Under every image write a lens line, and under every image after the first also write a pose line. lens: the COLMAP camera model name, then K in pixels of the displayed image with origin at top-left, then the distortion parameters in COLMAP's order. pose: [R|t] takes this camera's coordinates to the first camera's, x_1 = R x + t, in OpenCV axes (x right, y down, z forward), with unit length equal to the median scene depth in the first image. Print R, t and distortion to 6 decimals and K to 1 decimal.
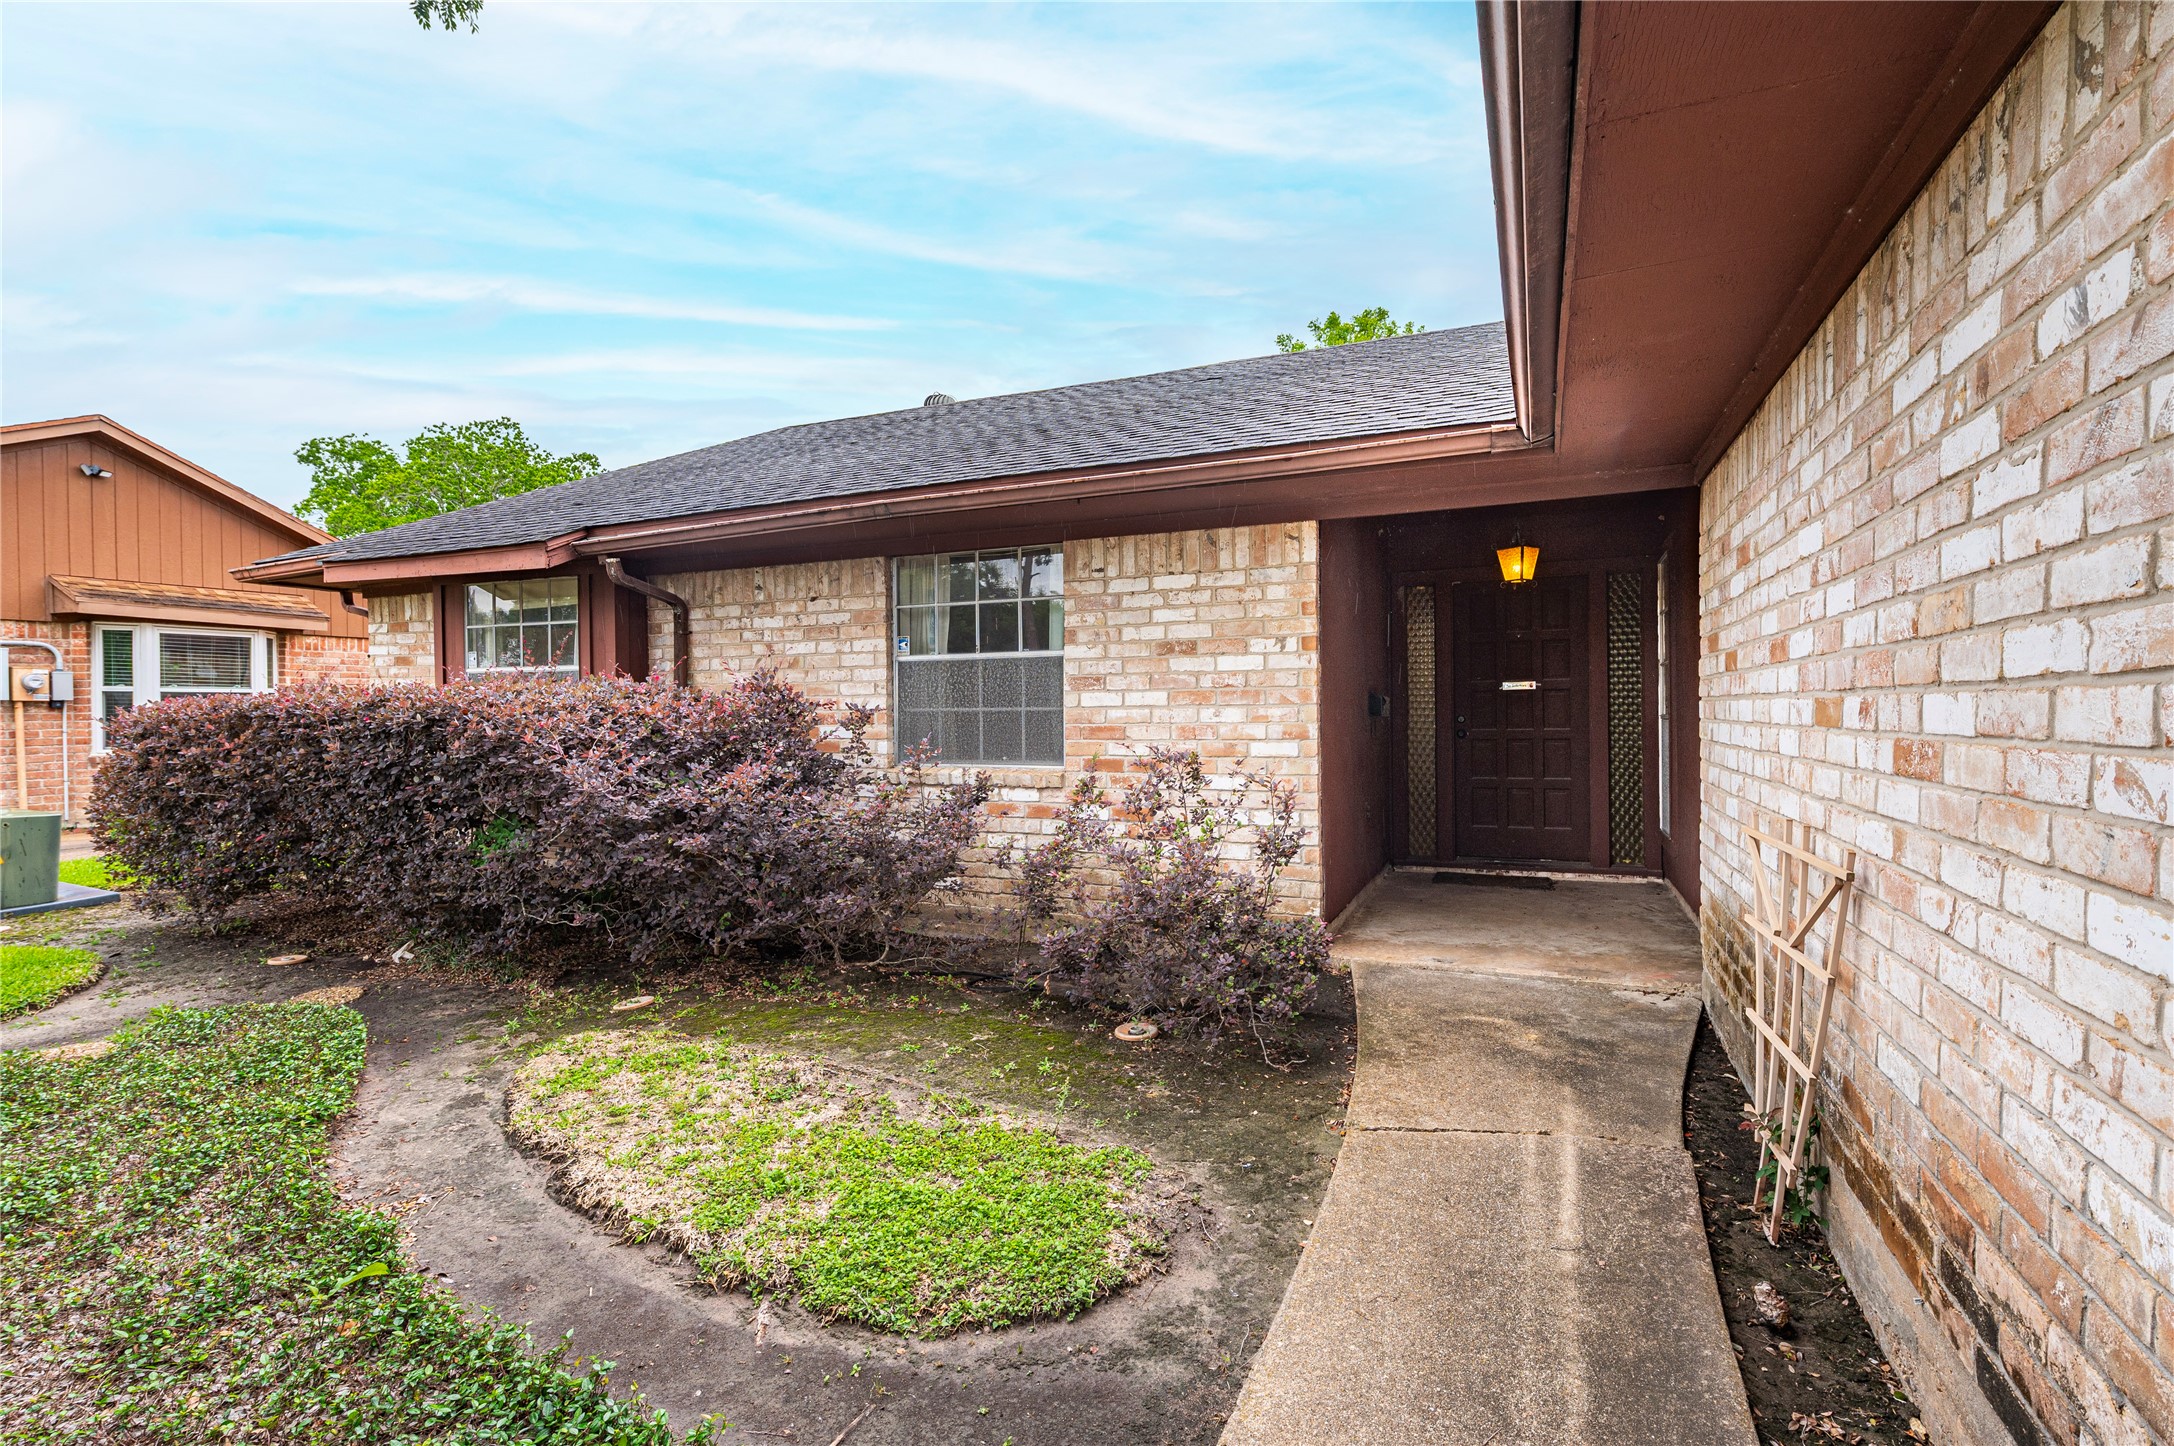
lens RADIAL K [[1026.8, 0, 1095.1], [0, 1026.8, 723.1], [0, 0, 1]] dist [-0.001077, -0.000776]
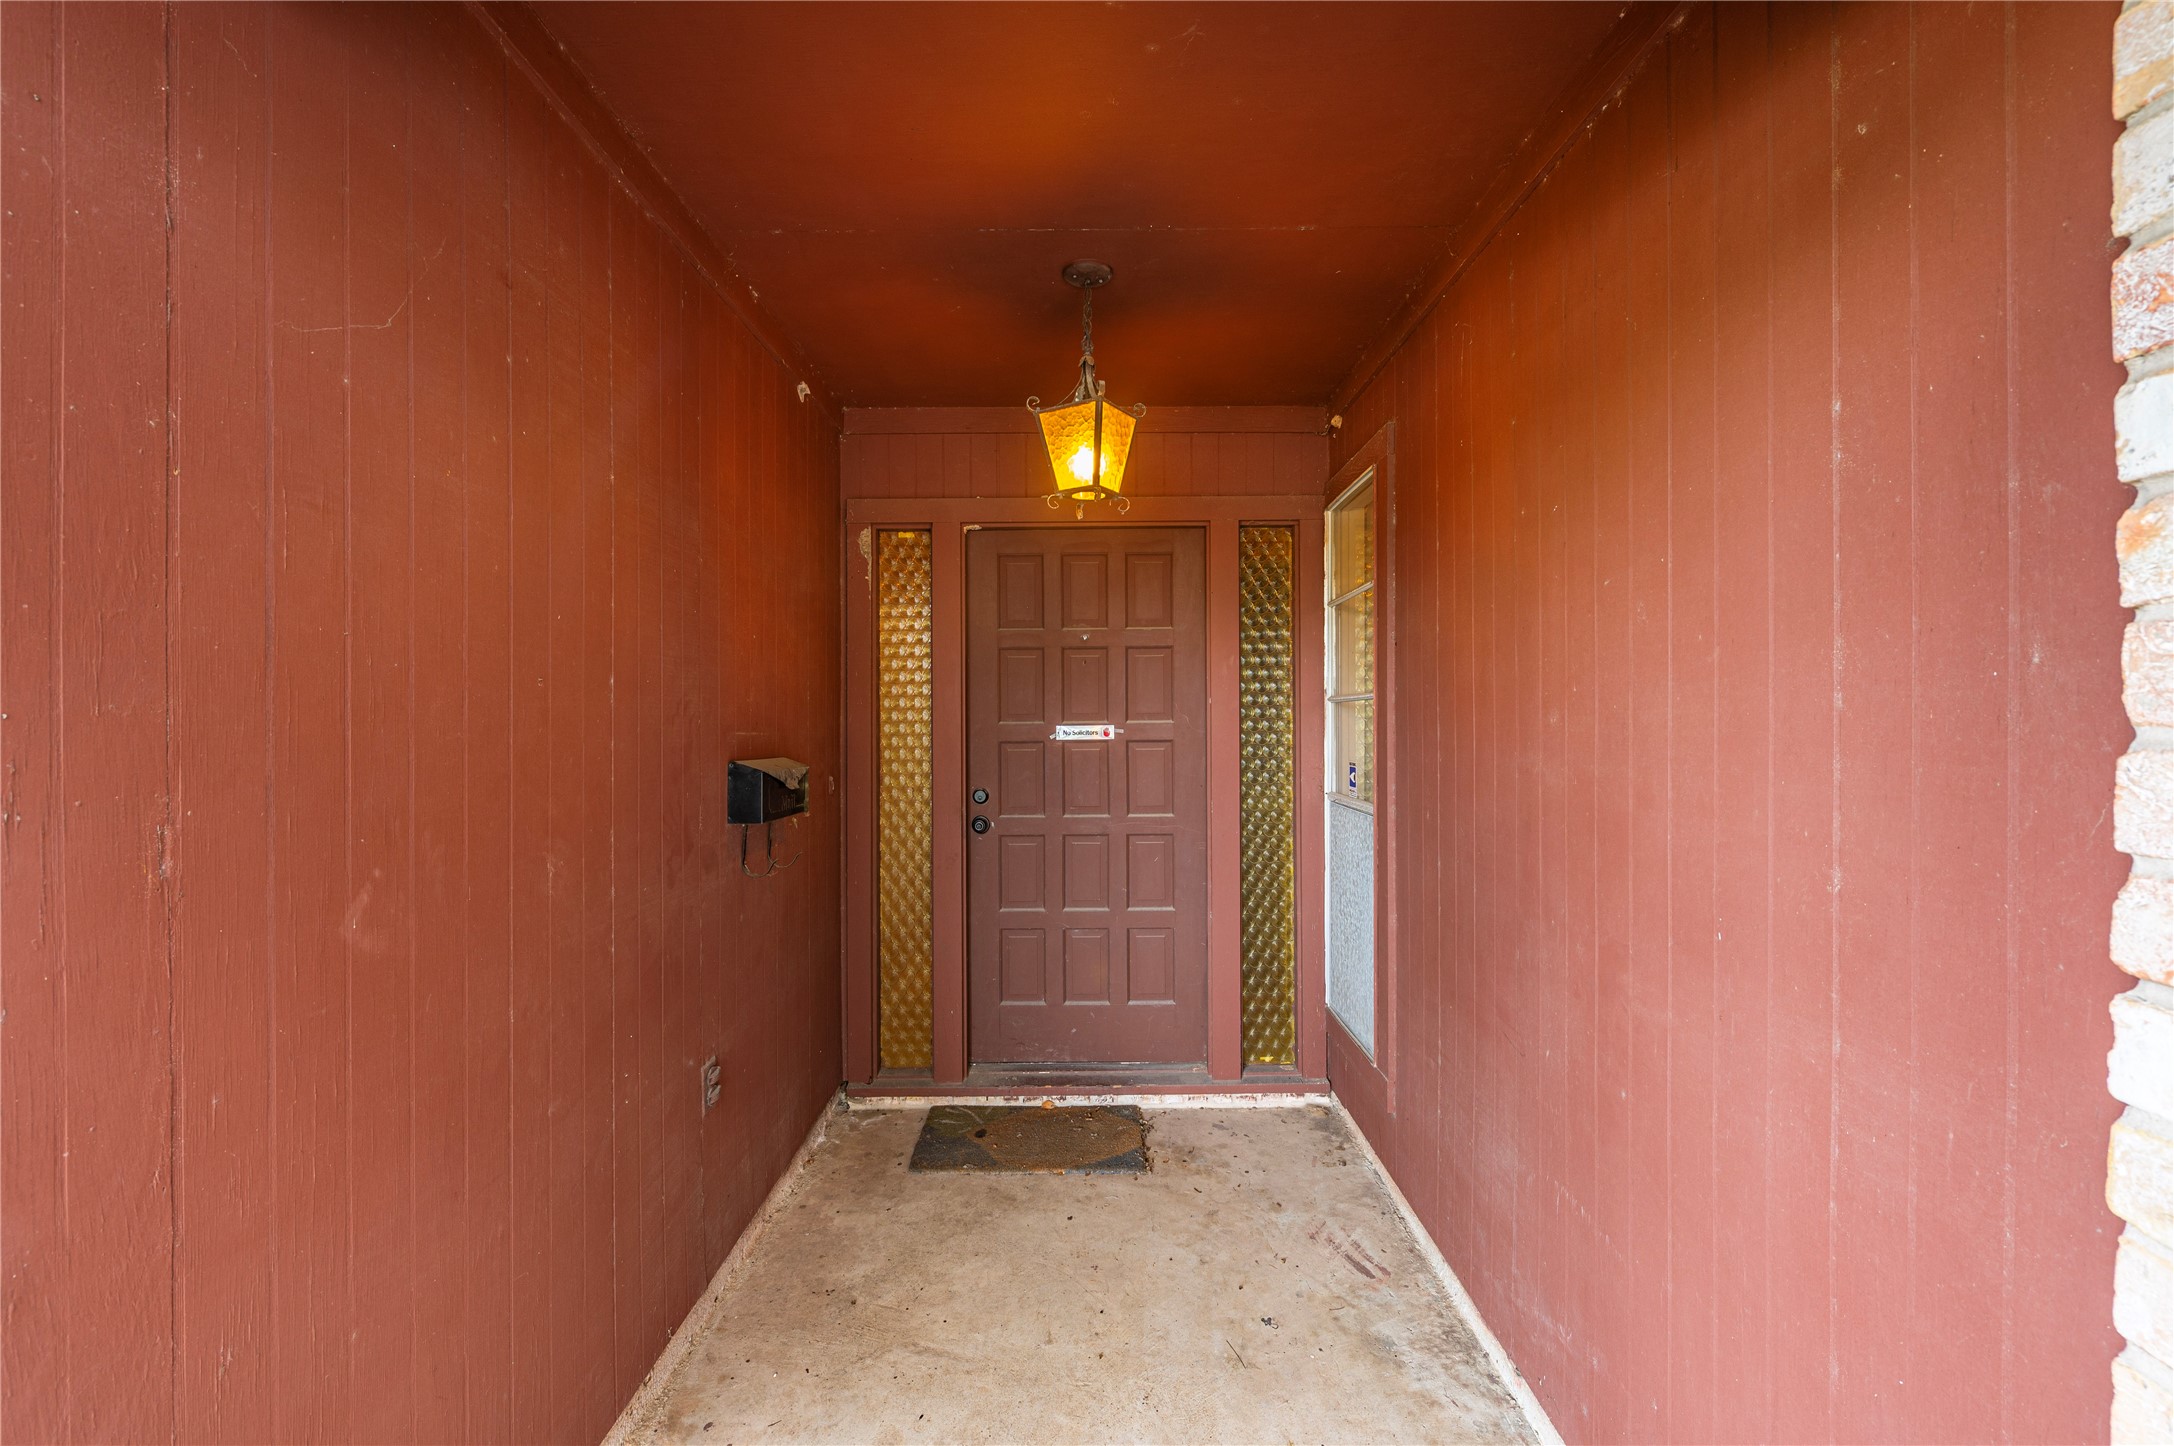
lens RADIAL K [[903.8, 0, 1090.8], [0, 903.8, 716.9], [0, 0, 1]] dist [-0.002129, -0.000195]
pose [[0.918911, 0.010091, 0.394336, 0.241064], [-0.003729, 0.999850, -0.016897, -0.038240], [-0.394447, 0.014056, 0.918811, 0.592873]]
